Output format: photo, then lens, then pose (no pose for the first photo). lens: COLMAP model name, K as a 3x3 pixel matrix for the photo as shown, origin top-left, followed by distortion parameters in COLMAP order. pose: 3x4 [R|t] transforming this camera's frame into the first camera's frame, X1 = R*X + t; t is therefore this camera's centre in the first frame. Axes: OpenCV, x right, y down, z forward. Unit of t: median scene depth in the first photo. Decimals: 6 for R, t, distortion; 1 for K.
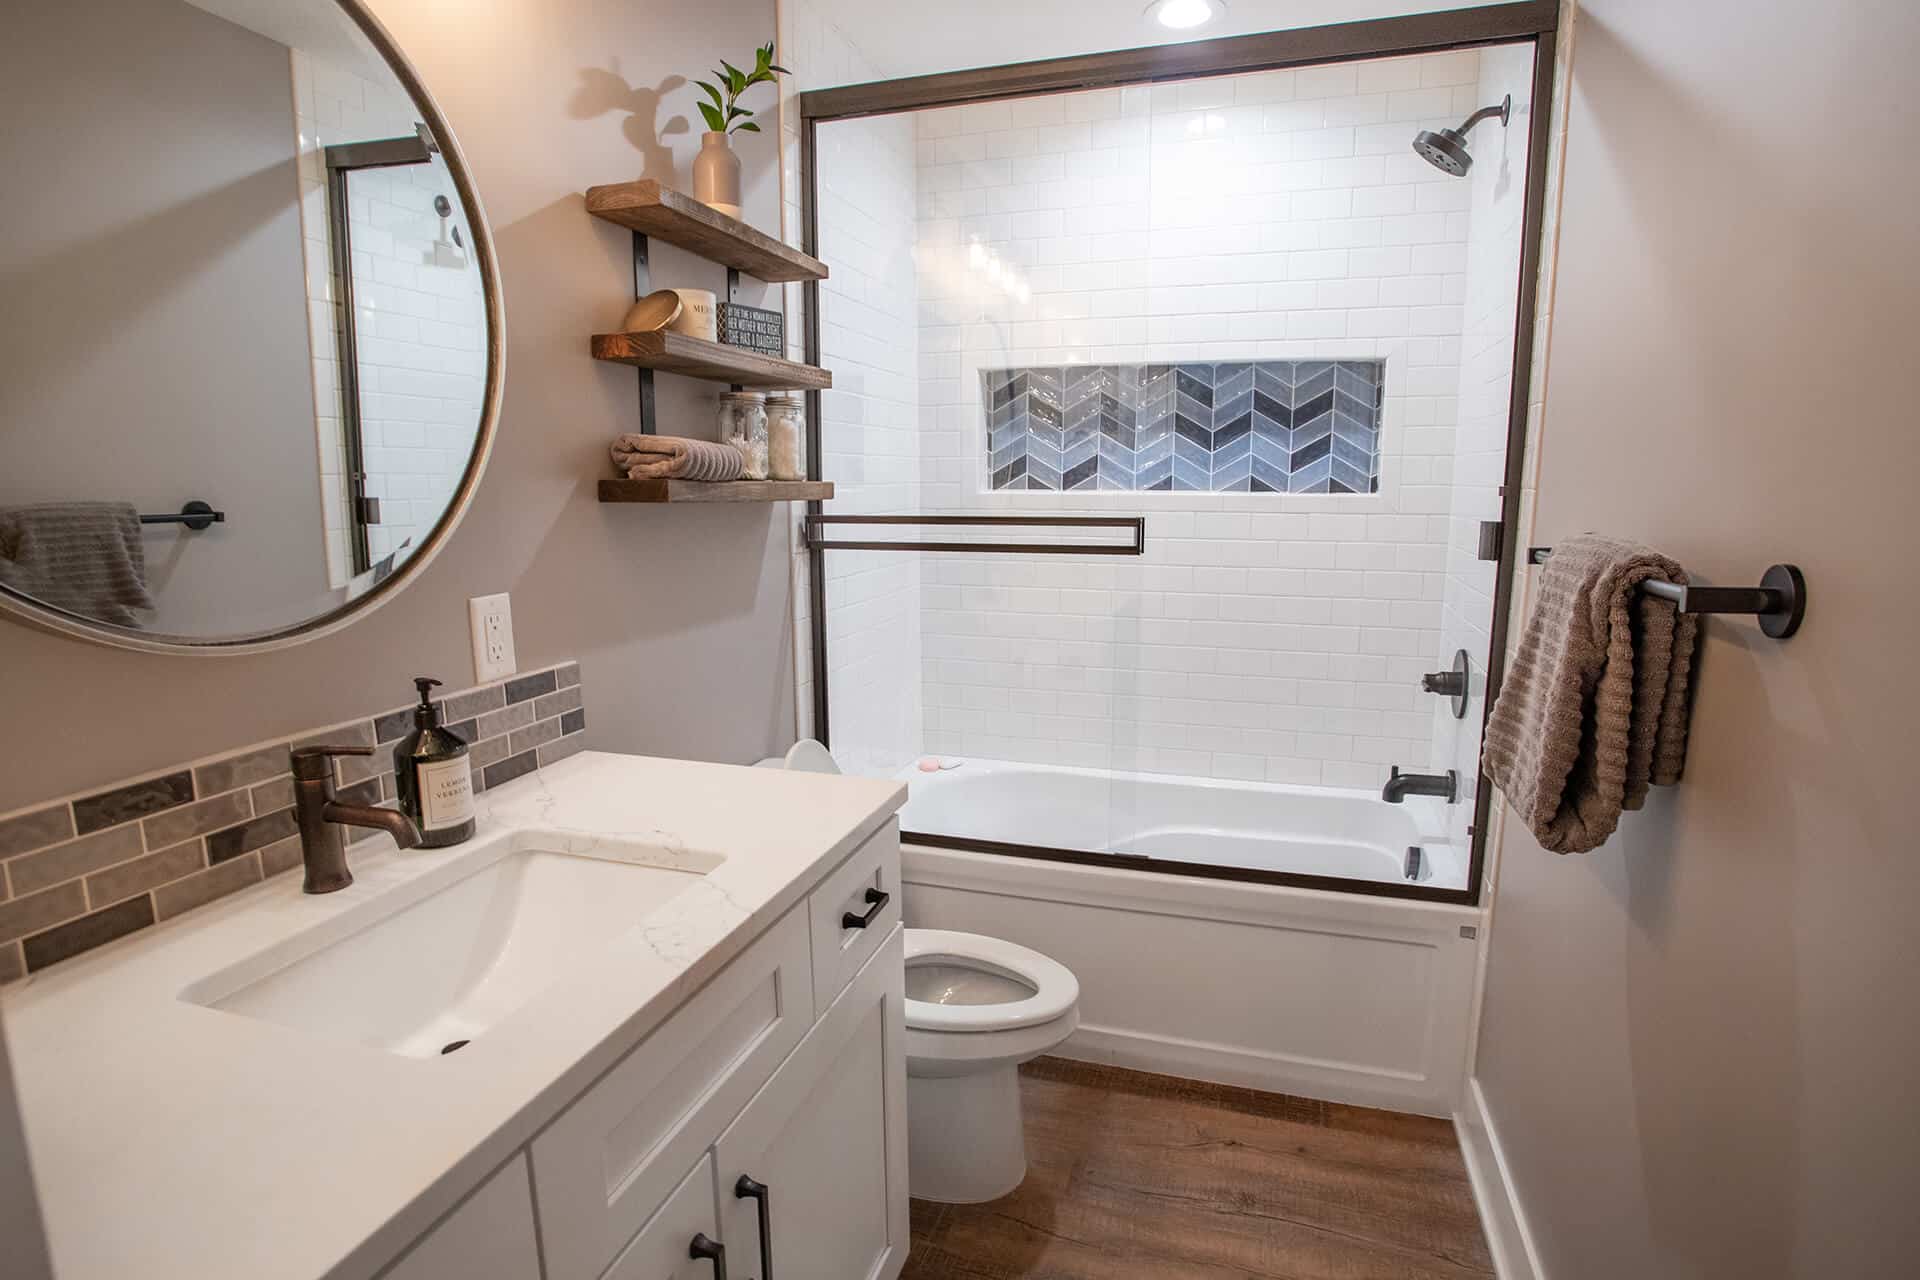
lens RADIAL K [[959.0, 0, 951.8], [0, 959.0, 643.3], [0, 0, 1]] dist [-0.080742, 0.034282]
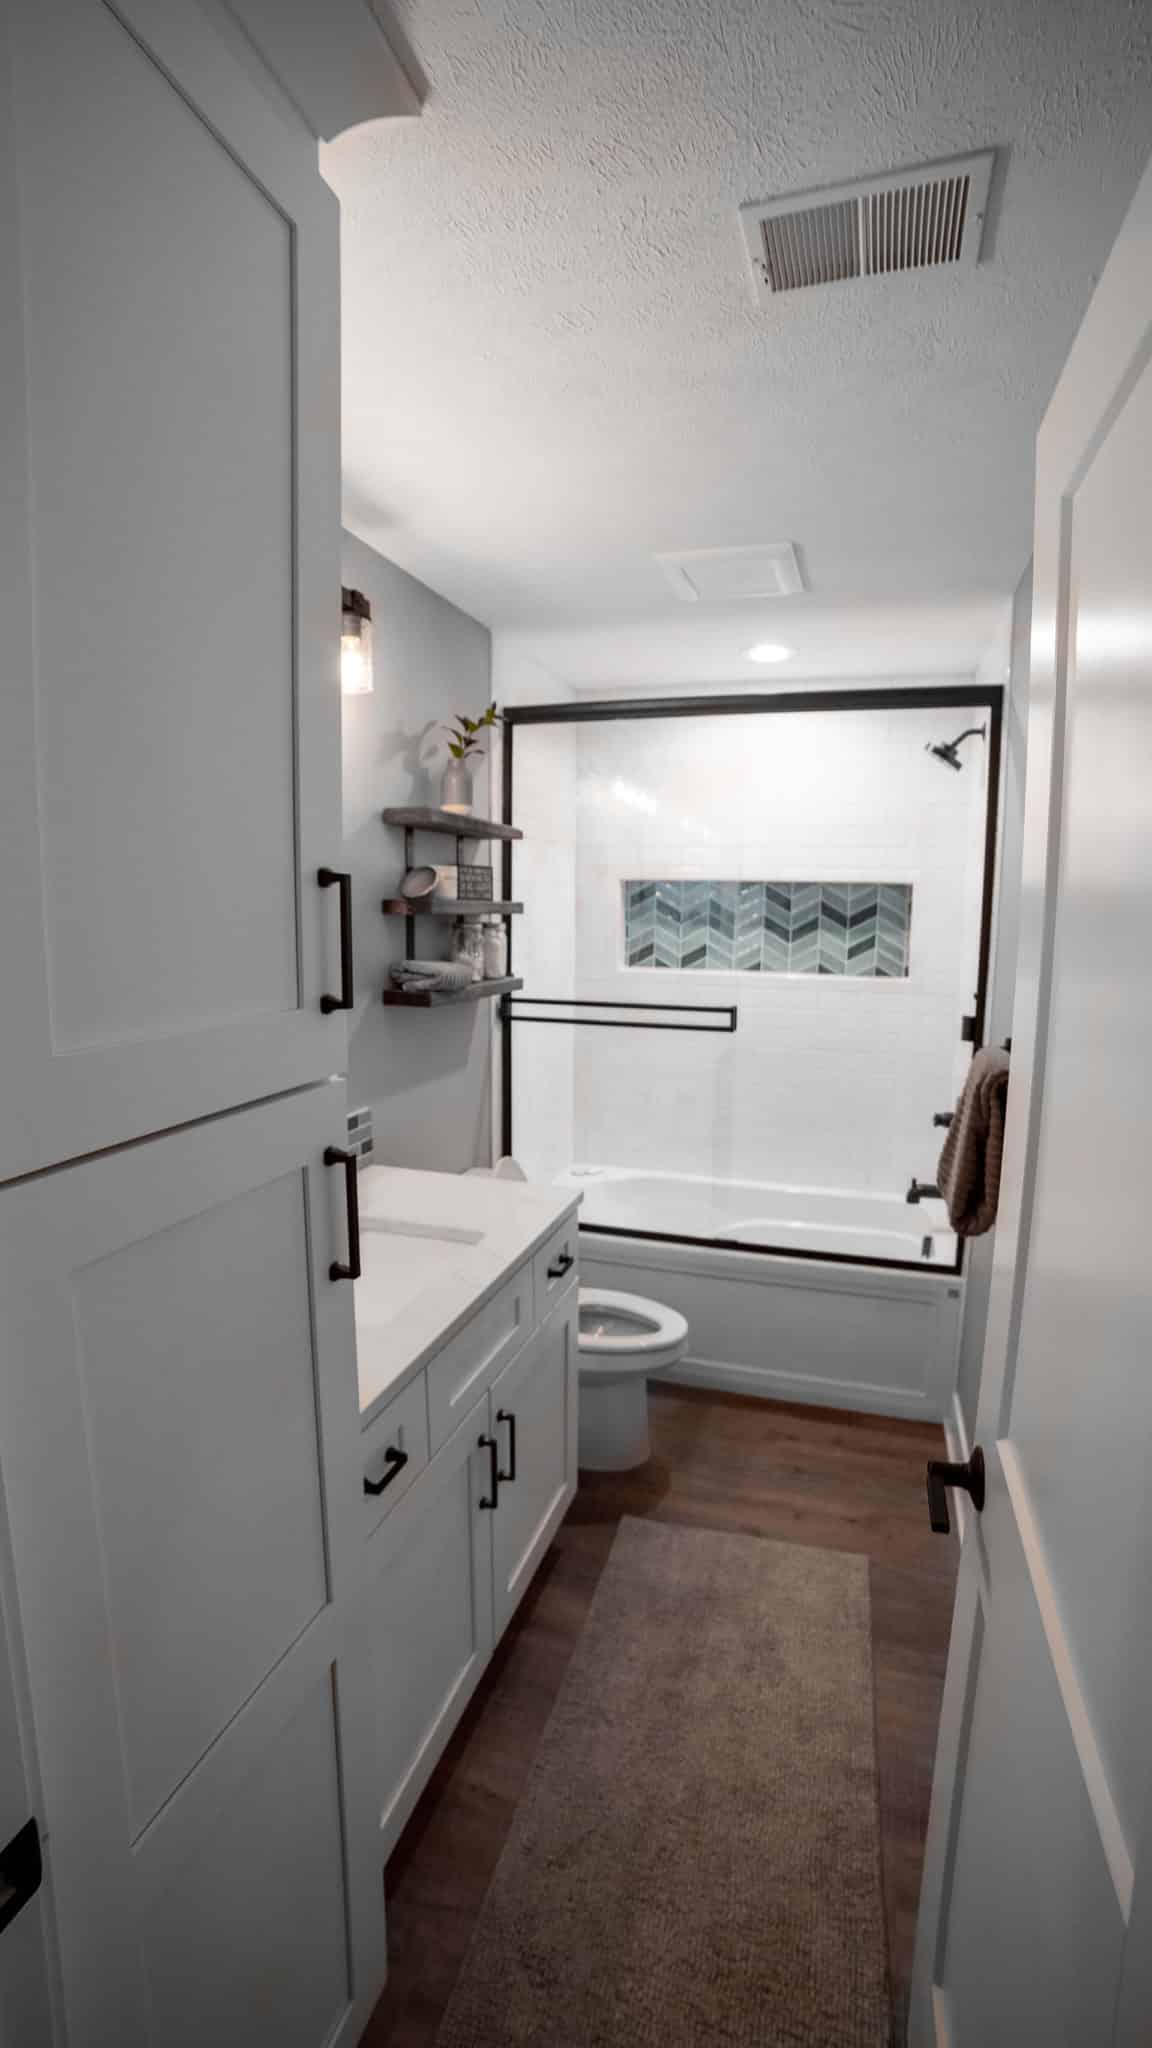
lens RADIAL K [[841.5, 0, 576.0], [0, 841.5, 1024.0], [0, 0, 1]] dist [-0.115543, 0.040380]
pose [[0.999877, 0.014757, -0.005367, -0.040789], [-0.014951, 0.999156, -0.038272, -0.058307], [0.004798, 0.038347, 0.999253, -0.307939]]
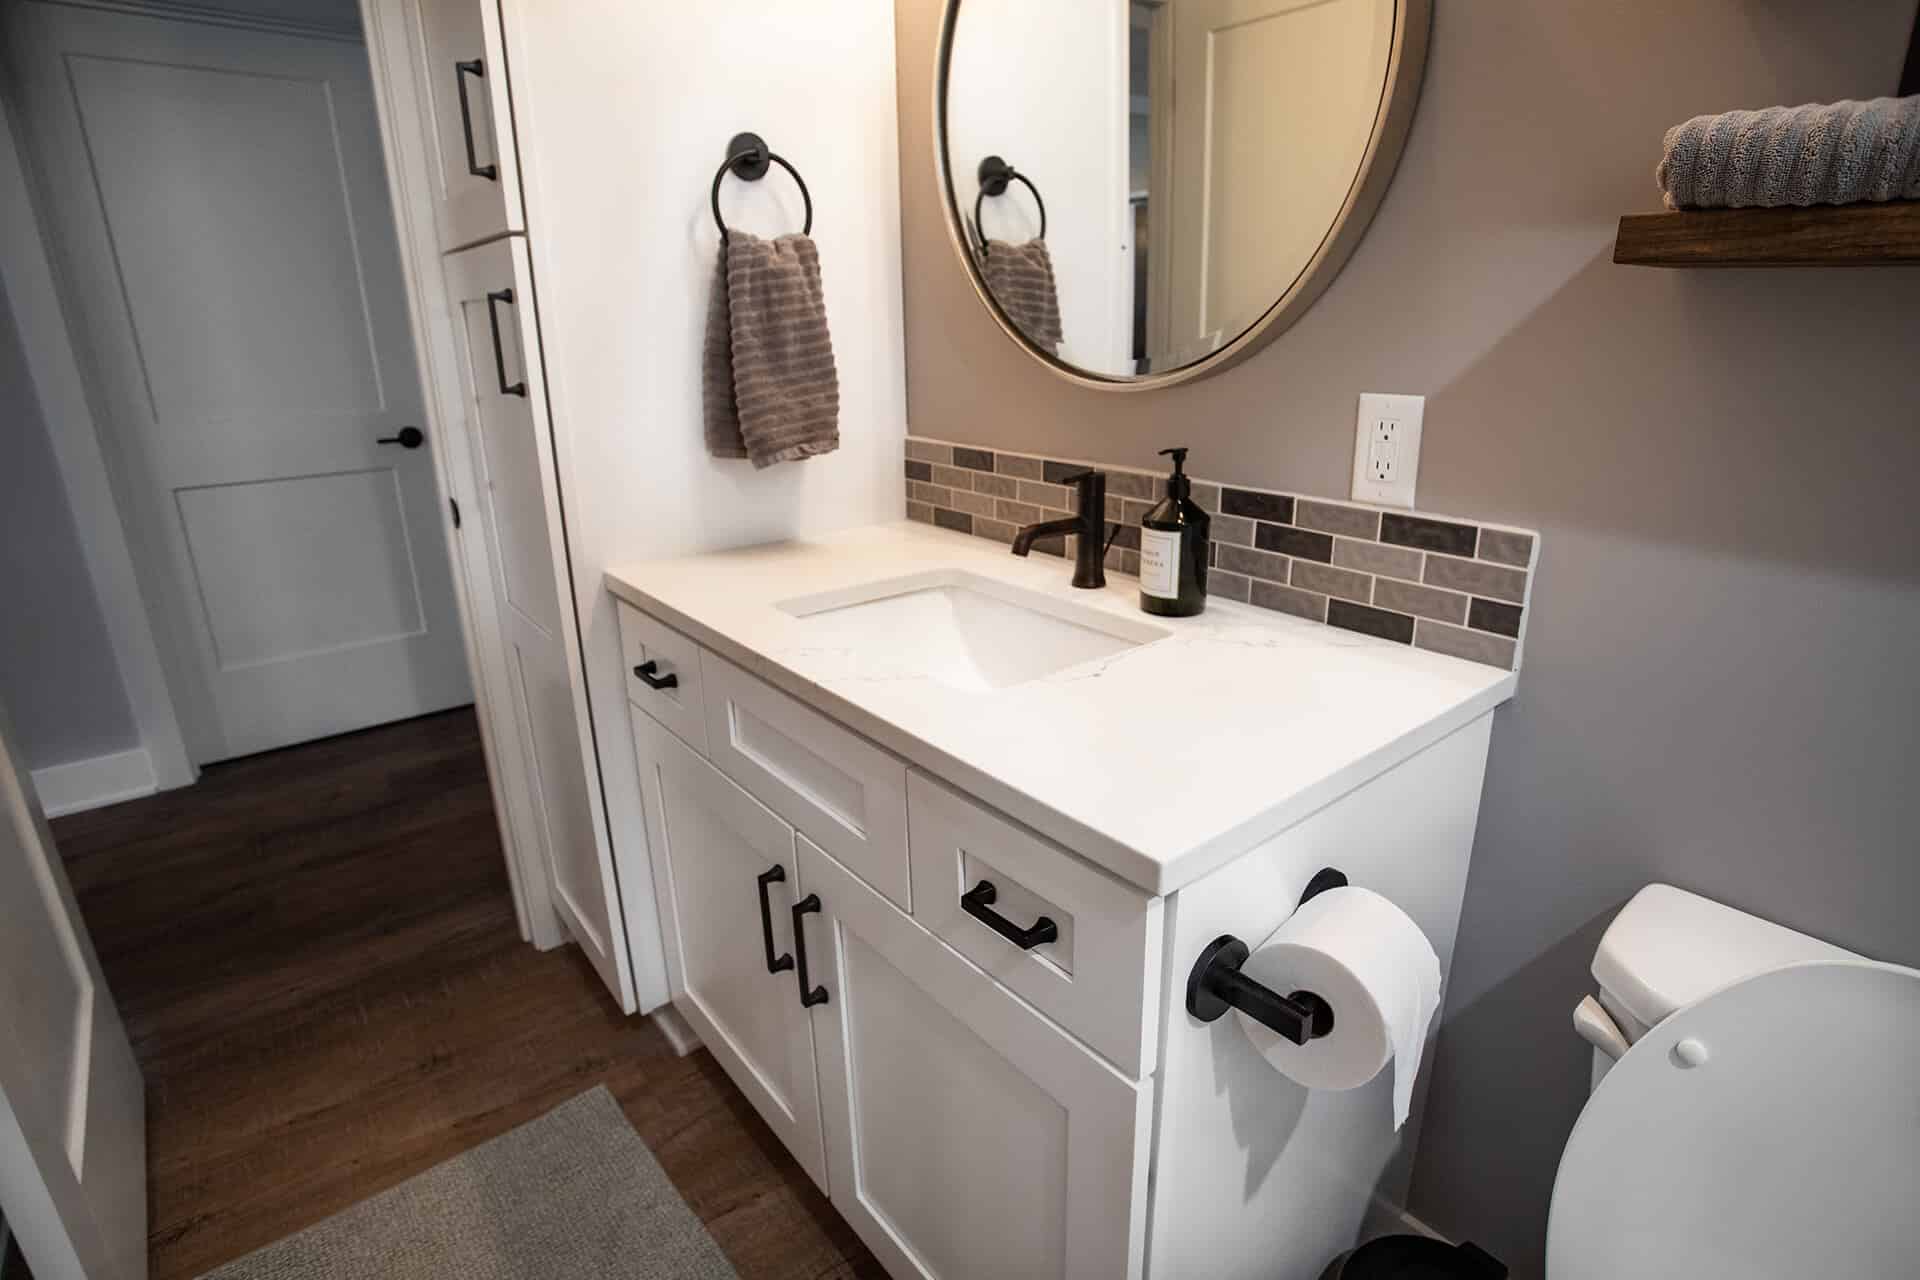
lens RADIAL K [[959.0, 0, 951.8], [0, 959.0, 643.3], [0, 0, 1]] dist [-0.080742, 0.034282]
pose [[-0.577839, 0.331599, -0.745751, 0.249926], [-0.064921, 0.892171, 0.447008, -0.134789], [0.813564, 0.306714, -0.494004, 0.824301]]
